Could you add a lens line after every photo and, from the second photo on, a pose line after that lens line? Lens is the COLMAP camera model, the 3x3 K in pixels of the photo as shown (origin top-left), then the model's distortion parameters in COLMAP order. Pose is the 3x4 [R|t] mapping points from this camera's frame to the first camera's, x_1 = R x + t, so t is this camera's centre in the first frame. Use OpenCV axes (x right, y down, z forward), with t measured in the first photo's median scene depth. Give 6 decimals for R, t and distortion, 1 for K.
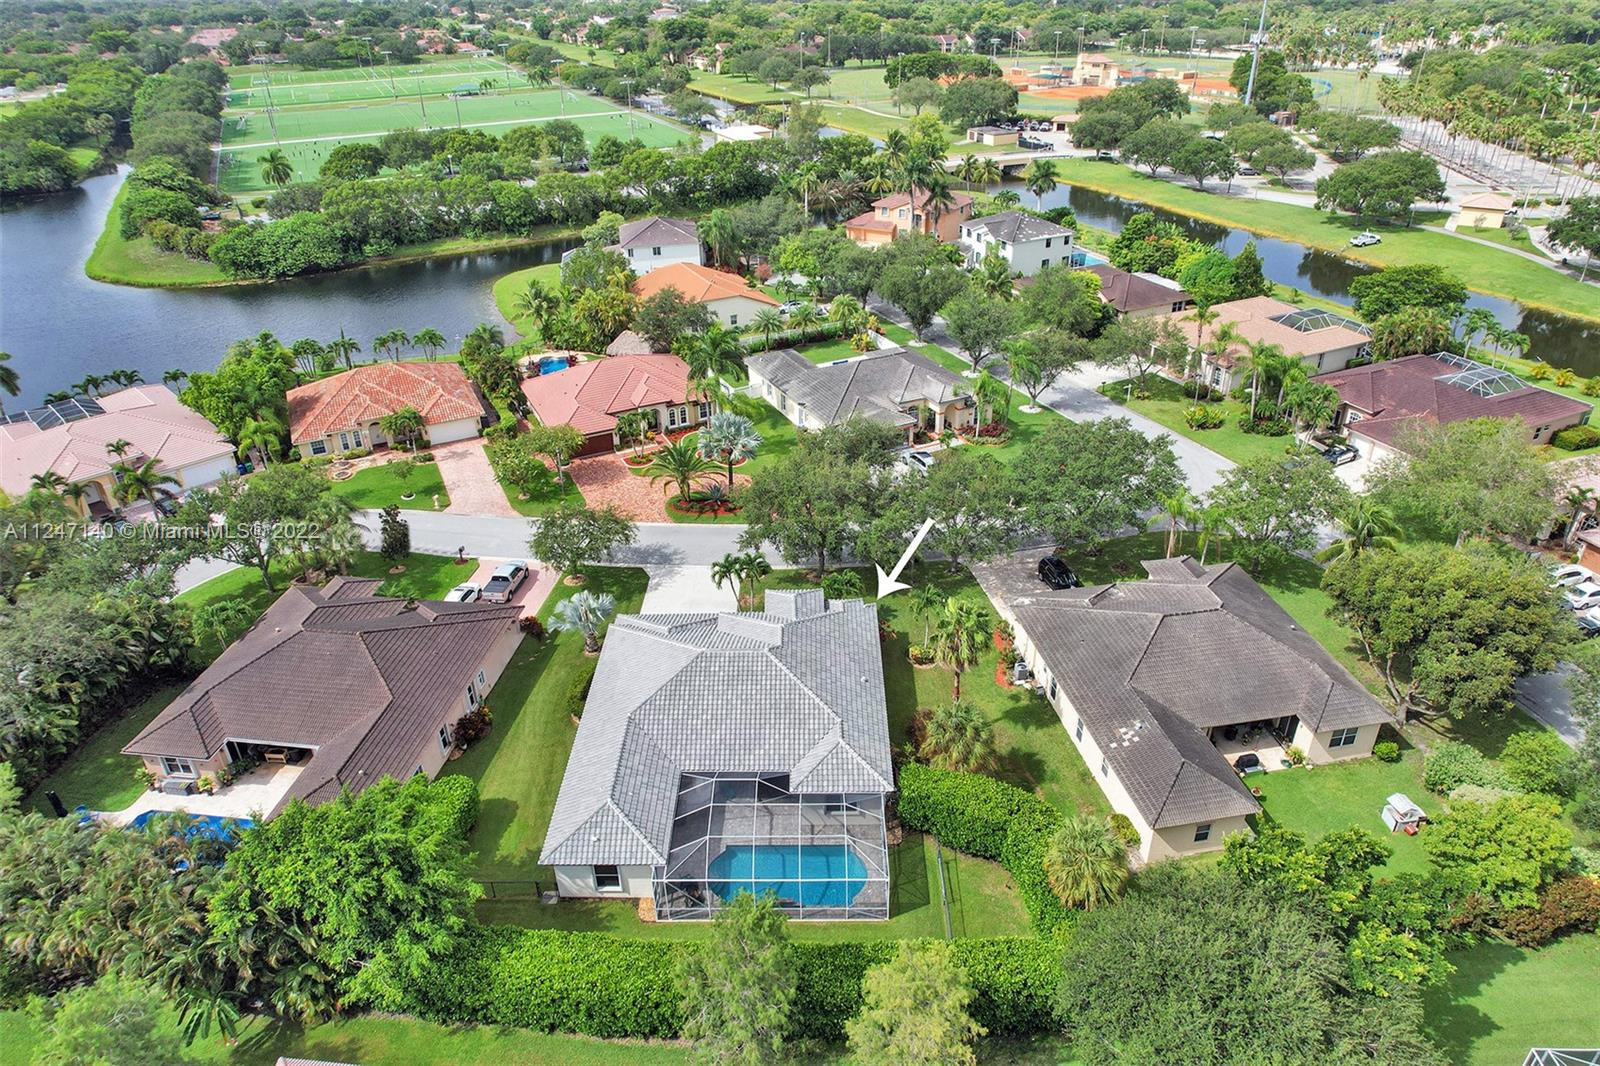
lens RADIAL K [[1047.2, 0, 800.0], [0, 1047.2, 533.0], [0, 0, 1]] dist [-0.084391, 0.078161]
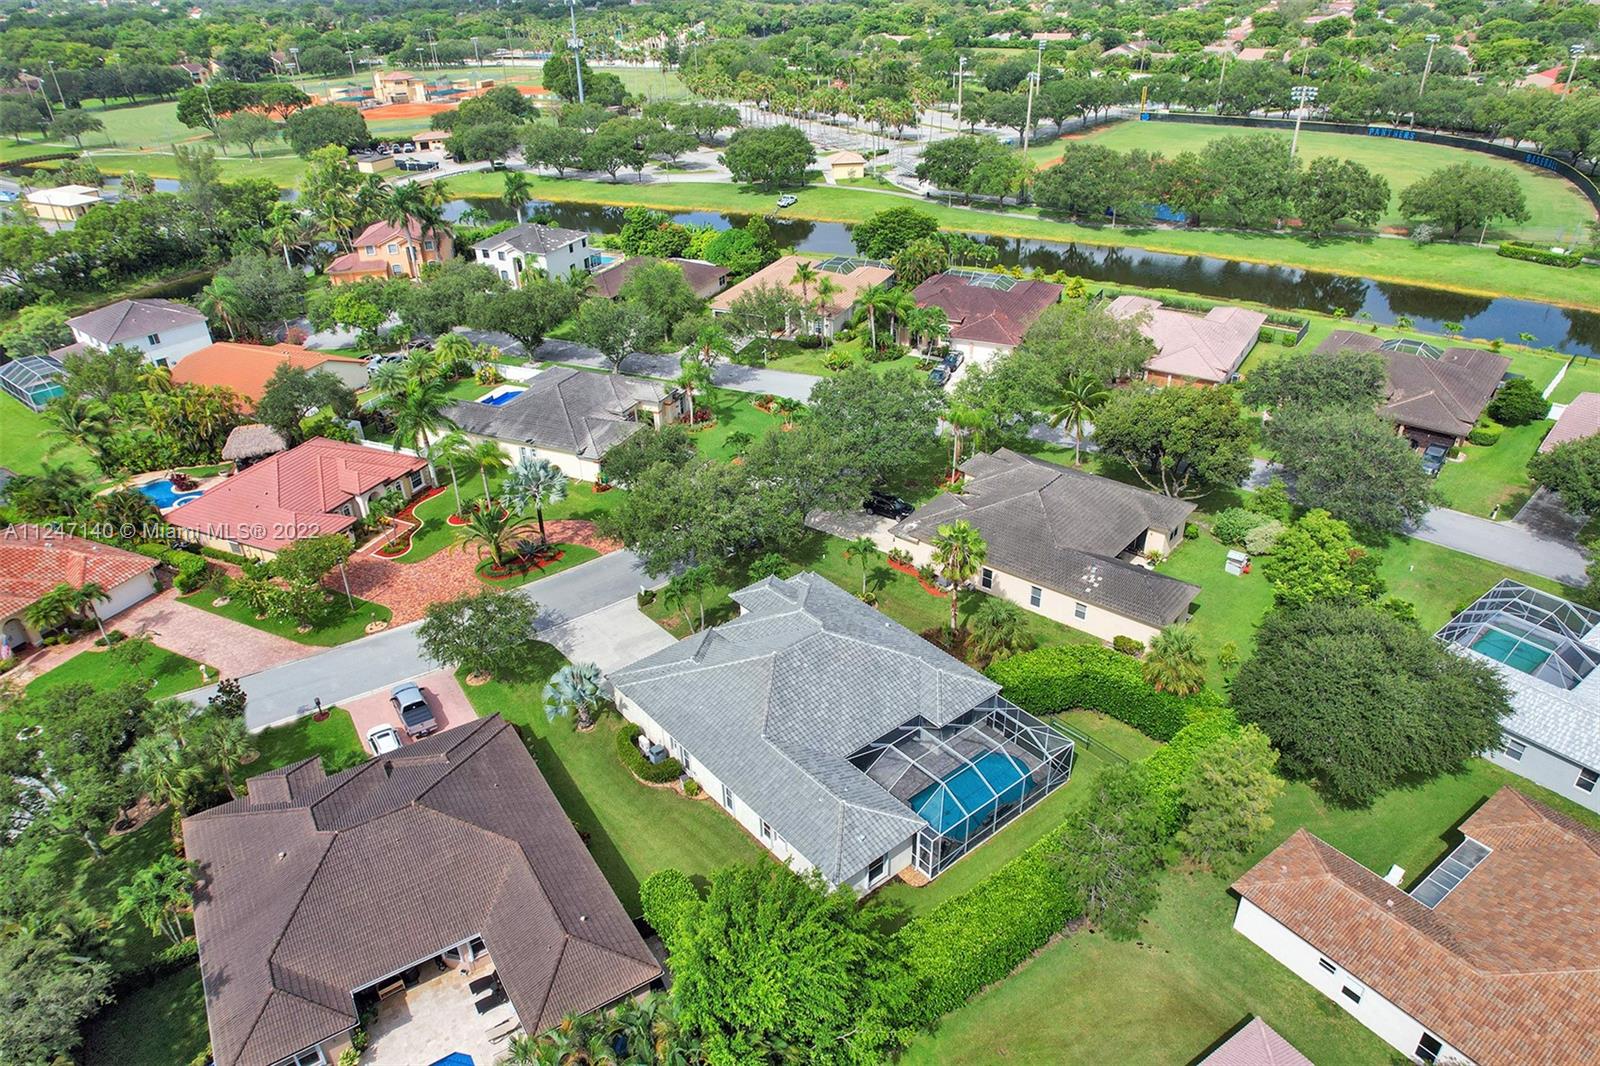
lens RADIAL K [[1047.2, 0, 800.0], [0, 1047.2, 533.0], [0, 0, 1]] dist [-0.084391, 0.078161]
pose [[0.762765, -0.316606, 0.563870, -0.534588], [0.322554, 0.942011, 0.092599, -0.073861], [-0.560490, 0.111247, 0.820656, 0.123440]]
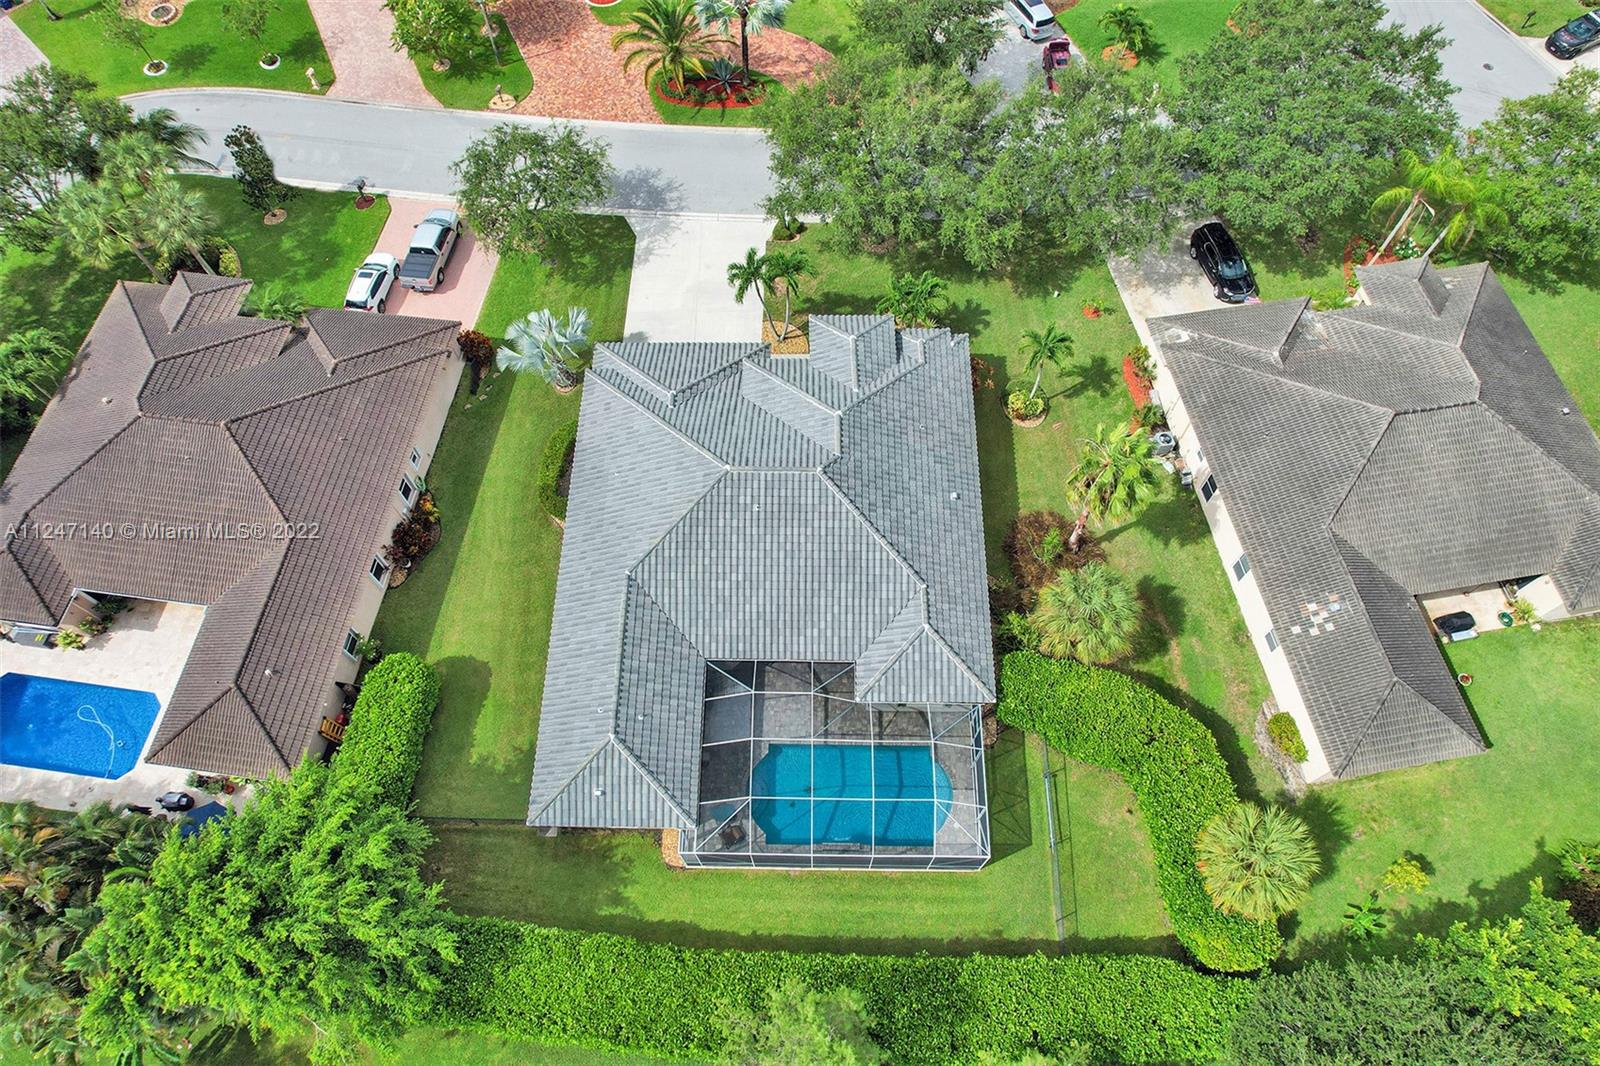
lens RADIAL K [[1047.2, 0, 800.0], [0, 1047.2, 533.0], [0, 0, 1]] dist [-0.084391, 0.078161]
pose [[0.999939, 0.005930, 0.009306, -0.044660], [-0.010085, 0.833387, 0.552598, -0.204489], [-0.004479, -0.552658, 0.833396, 0.353448]]
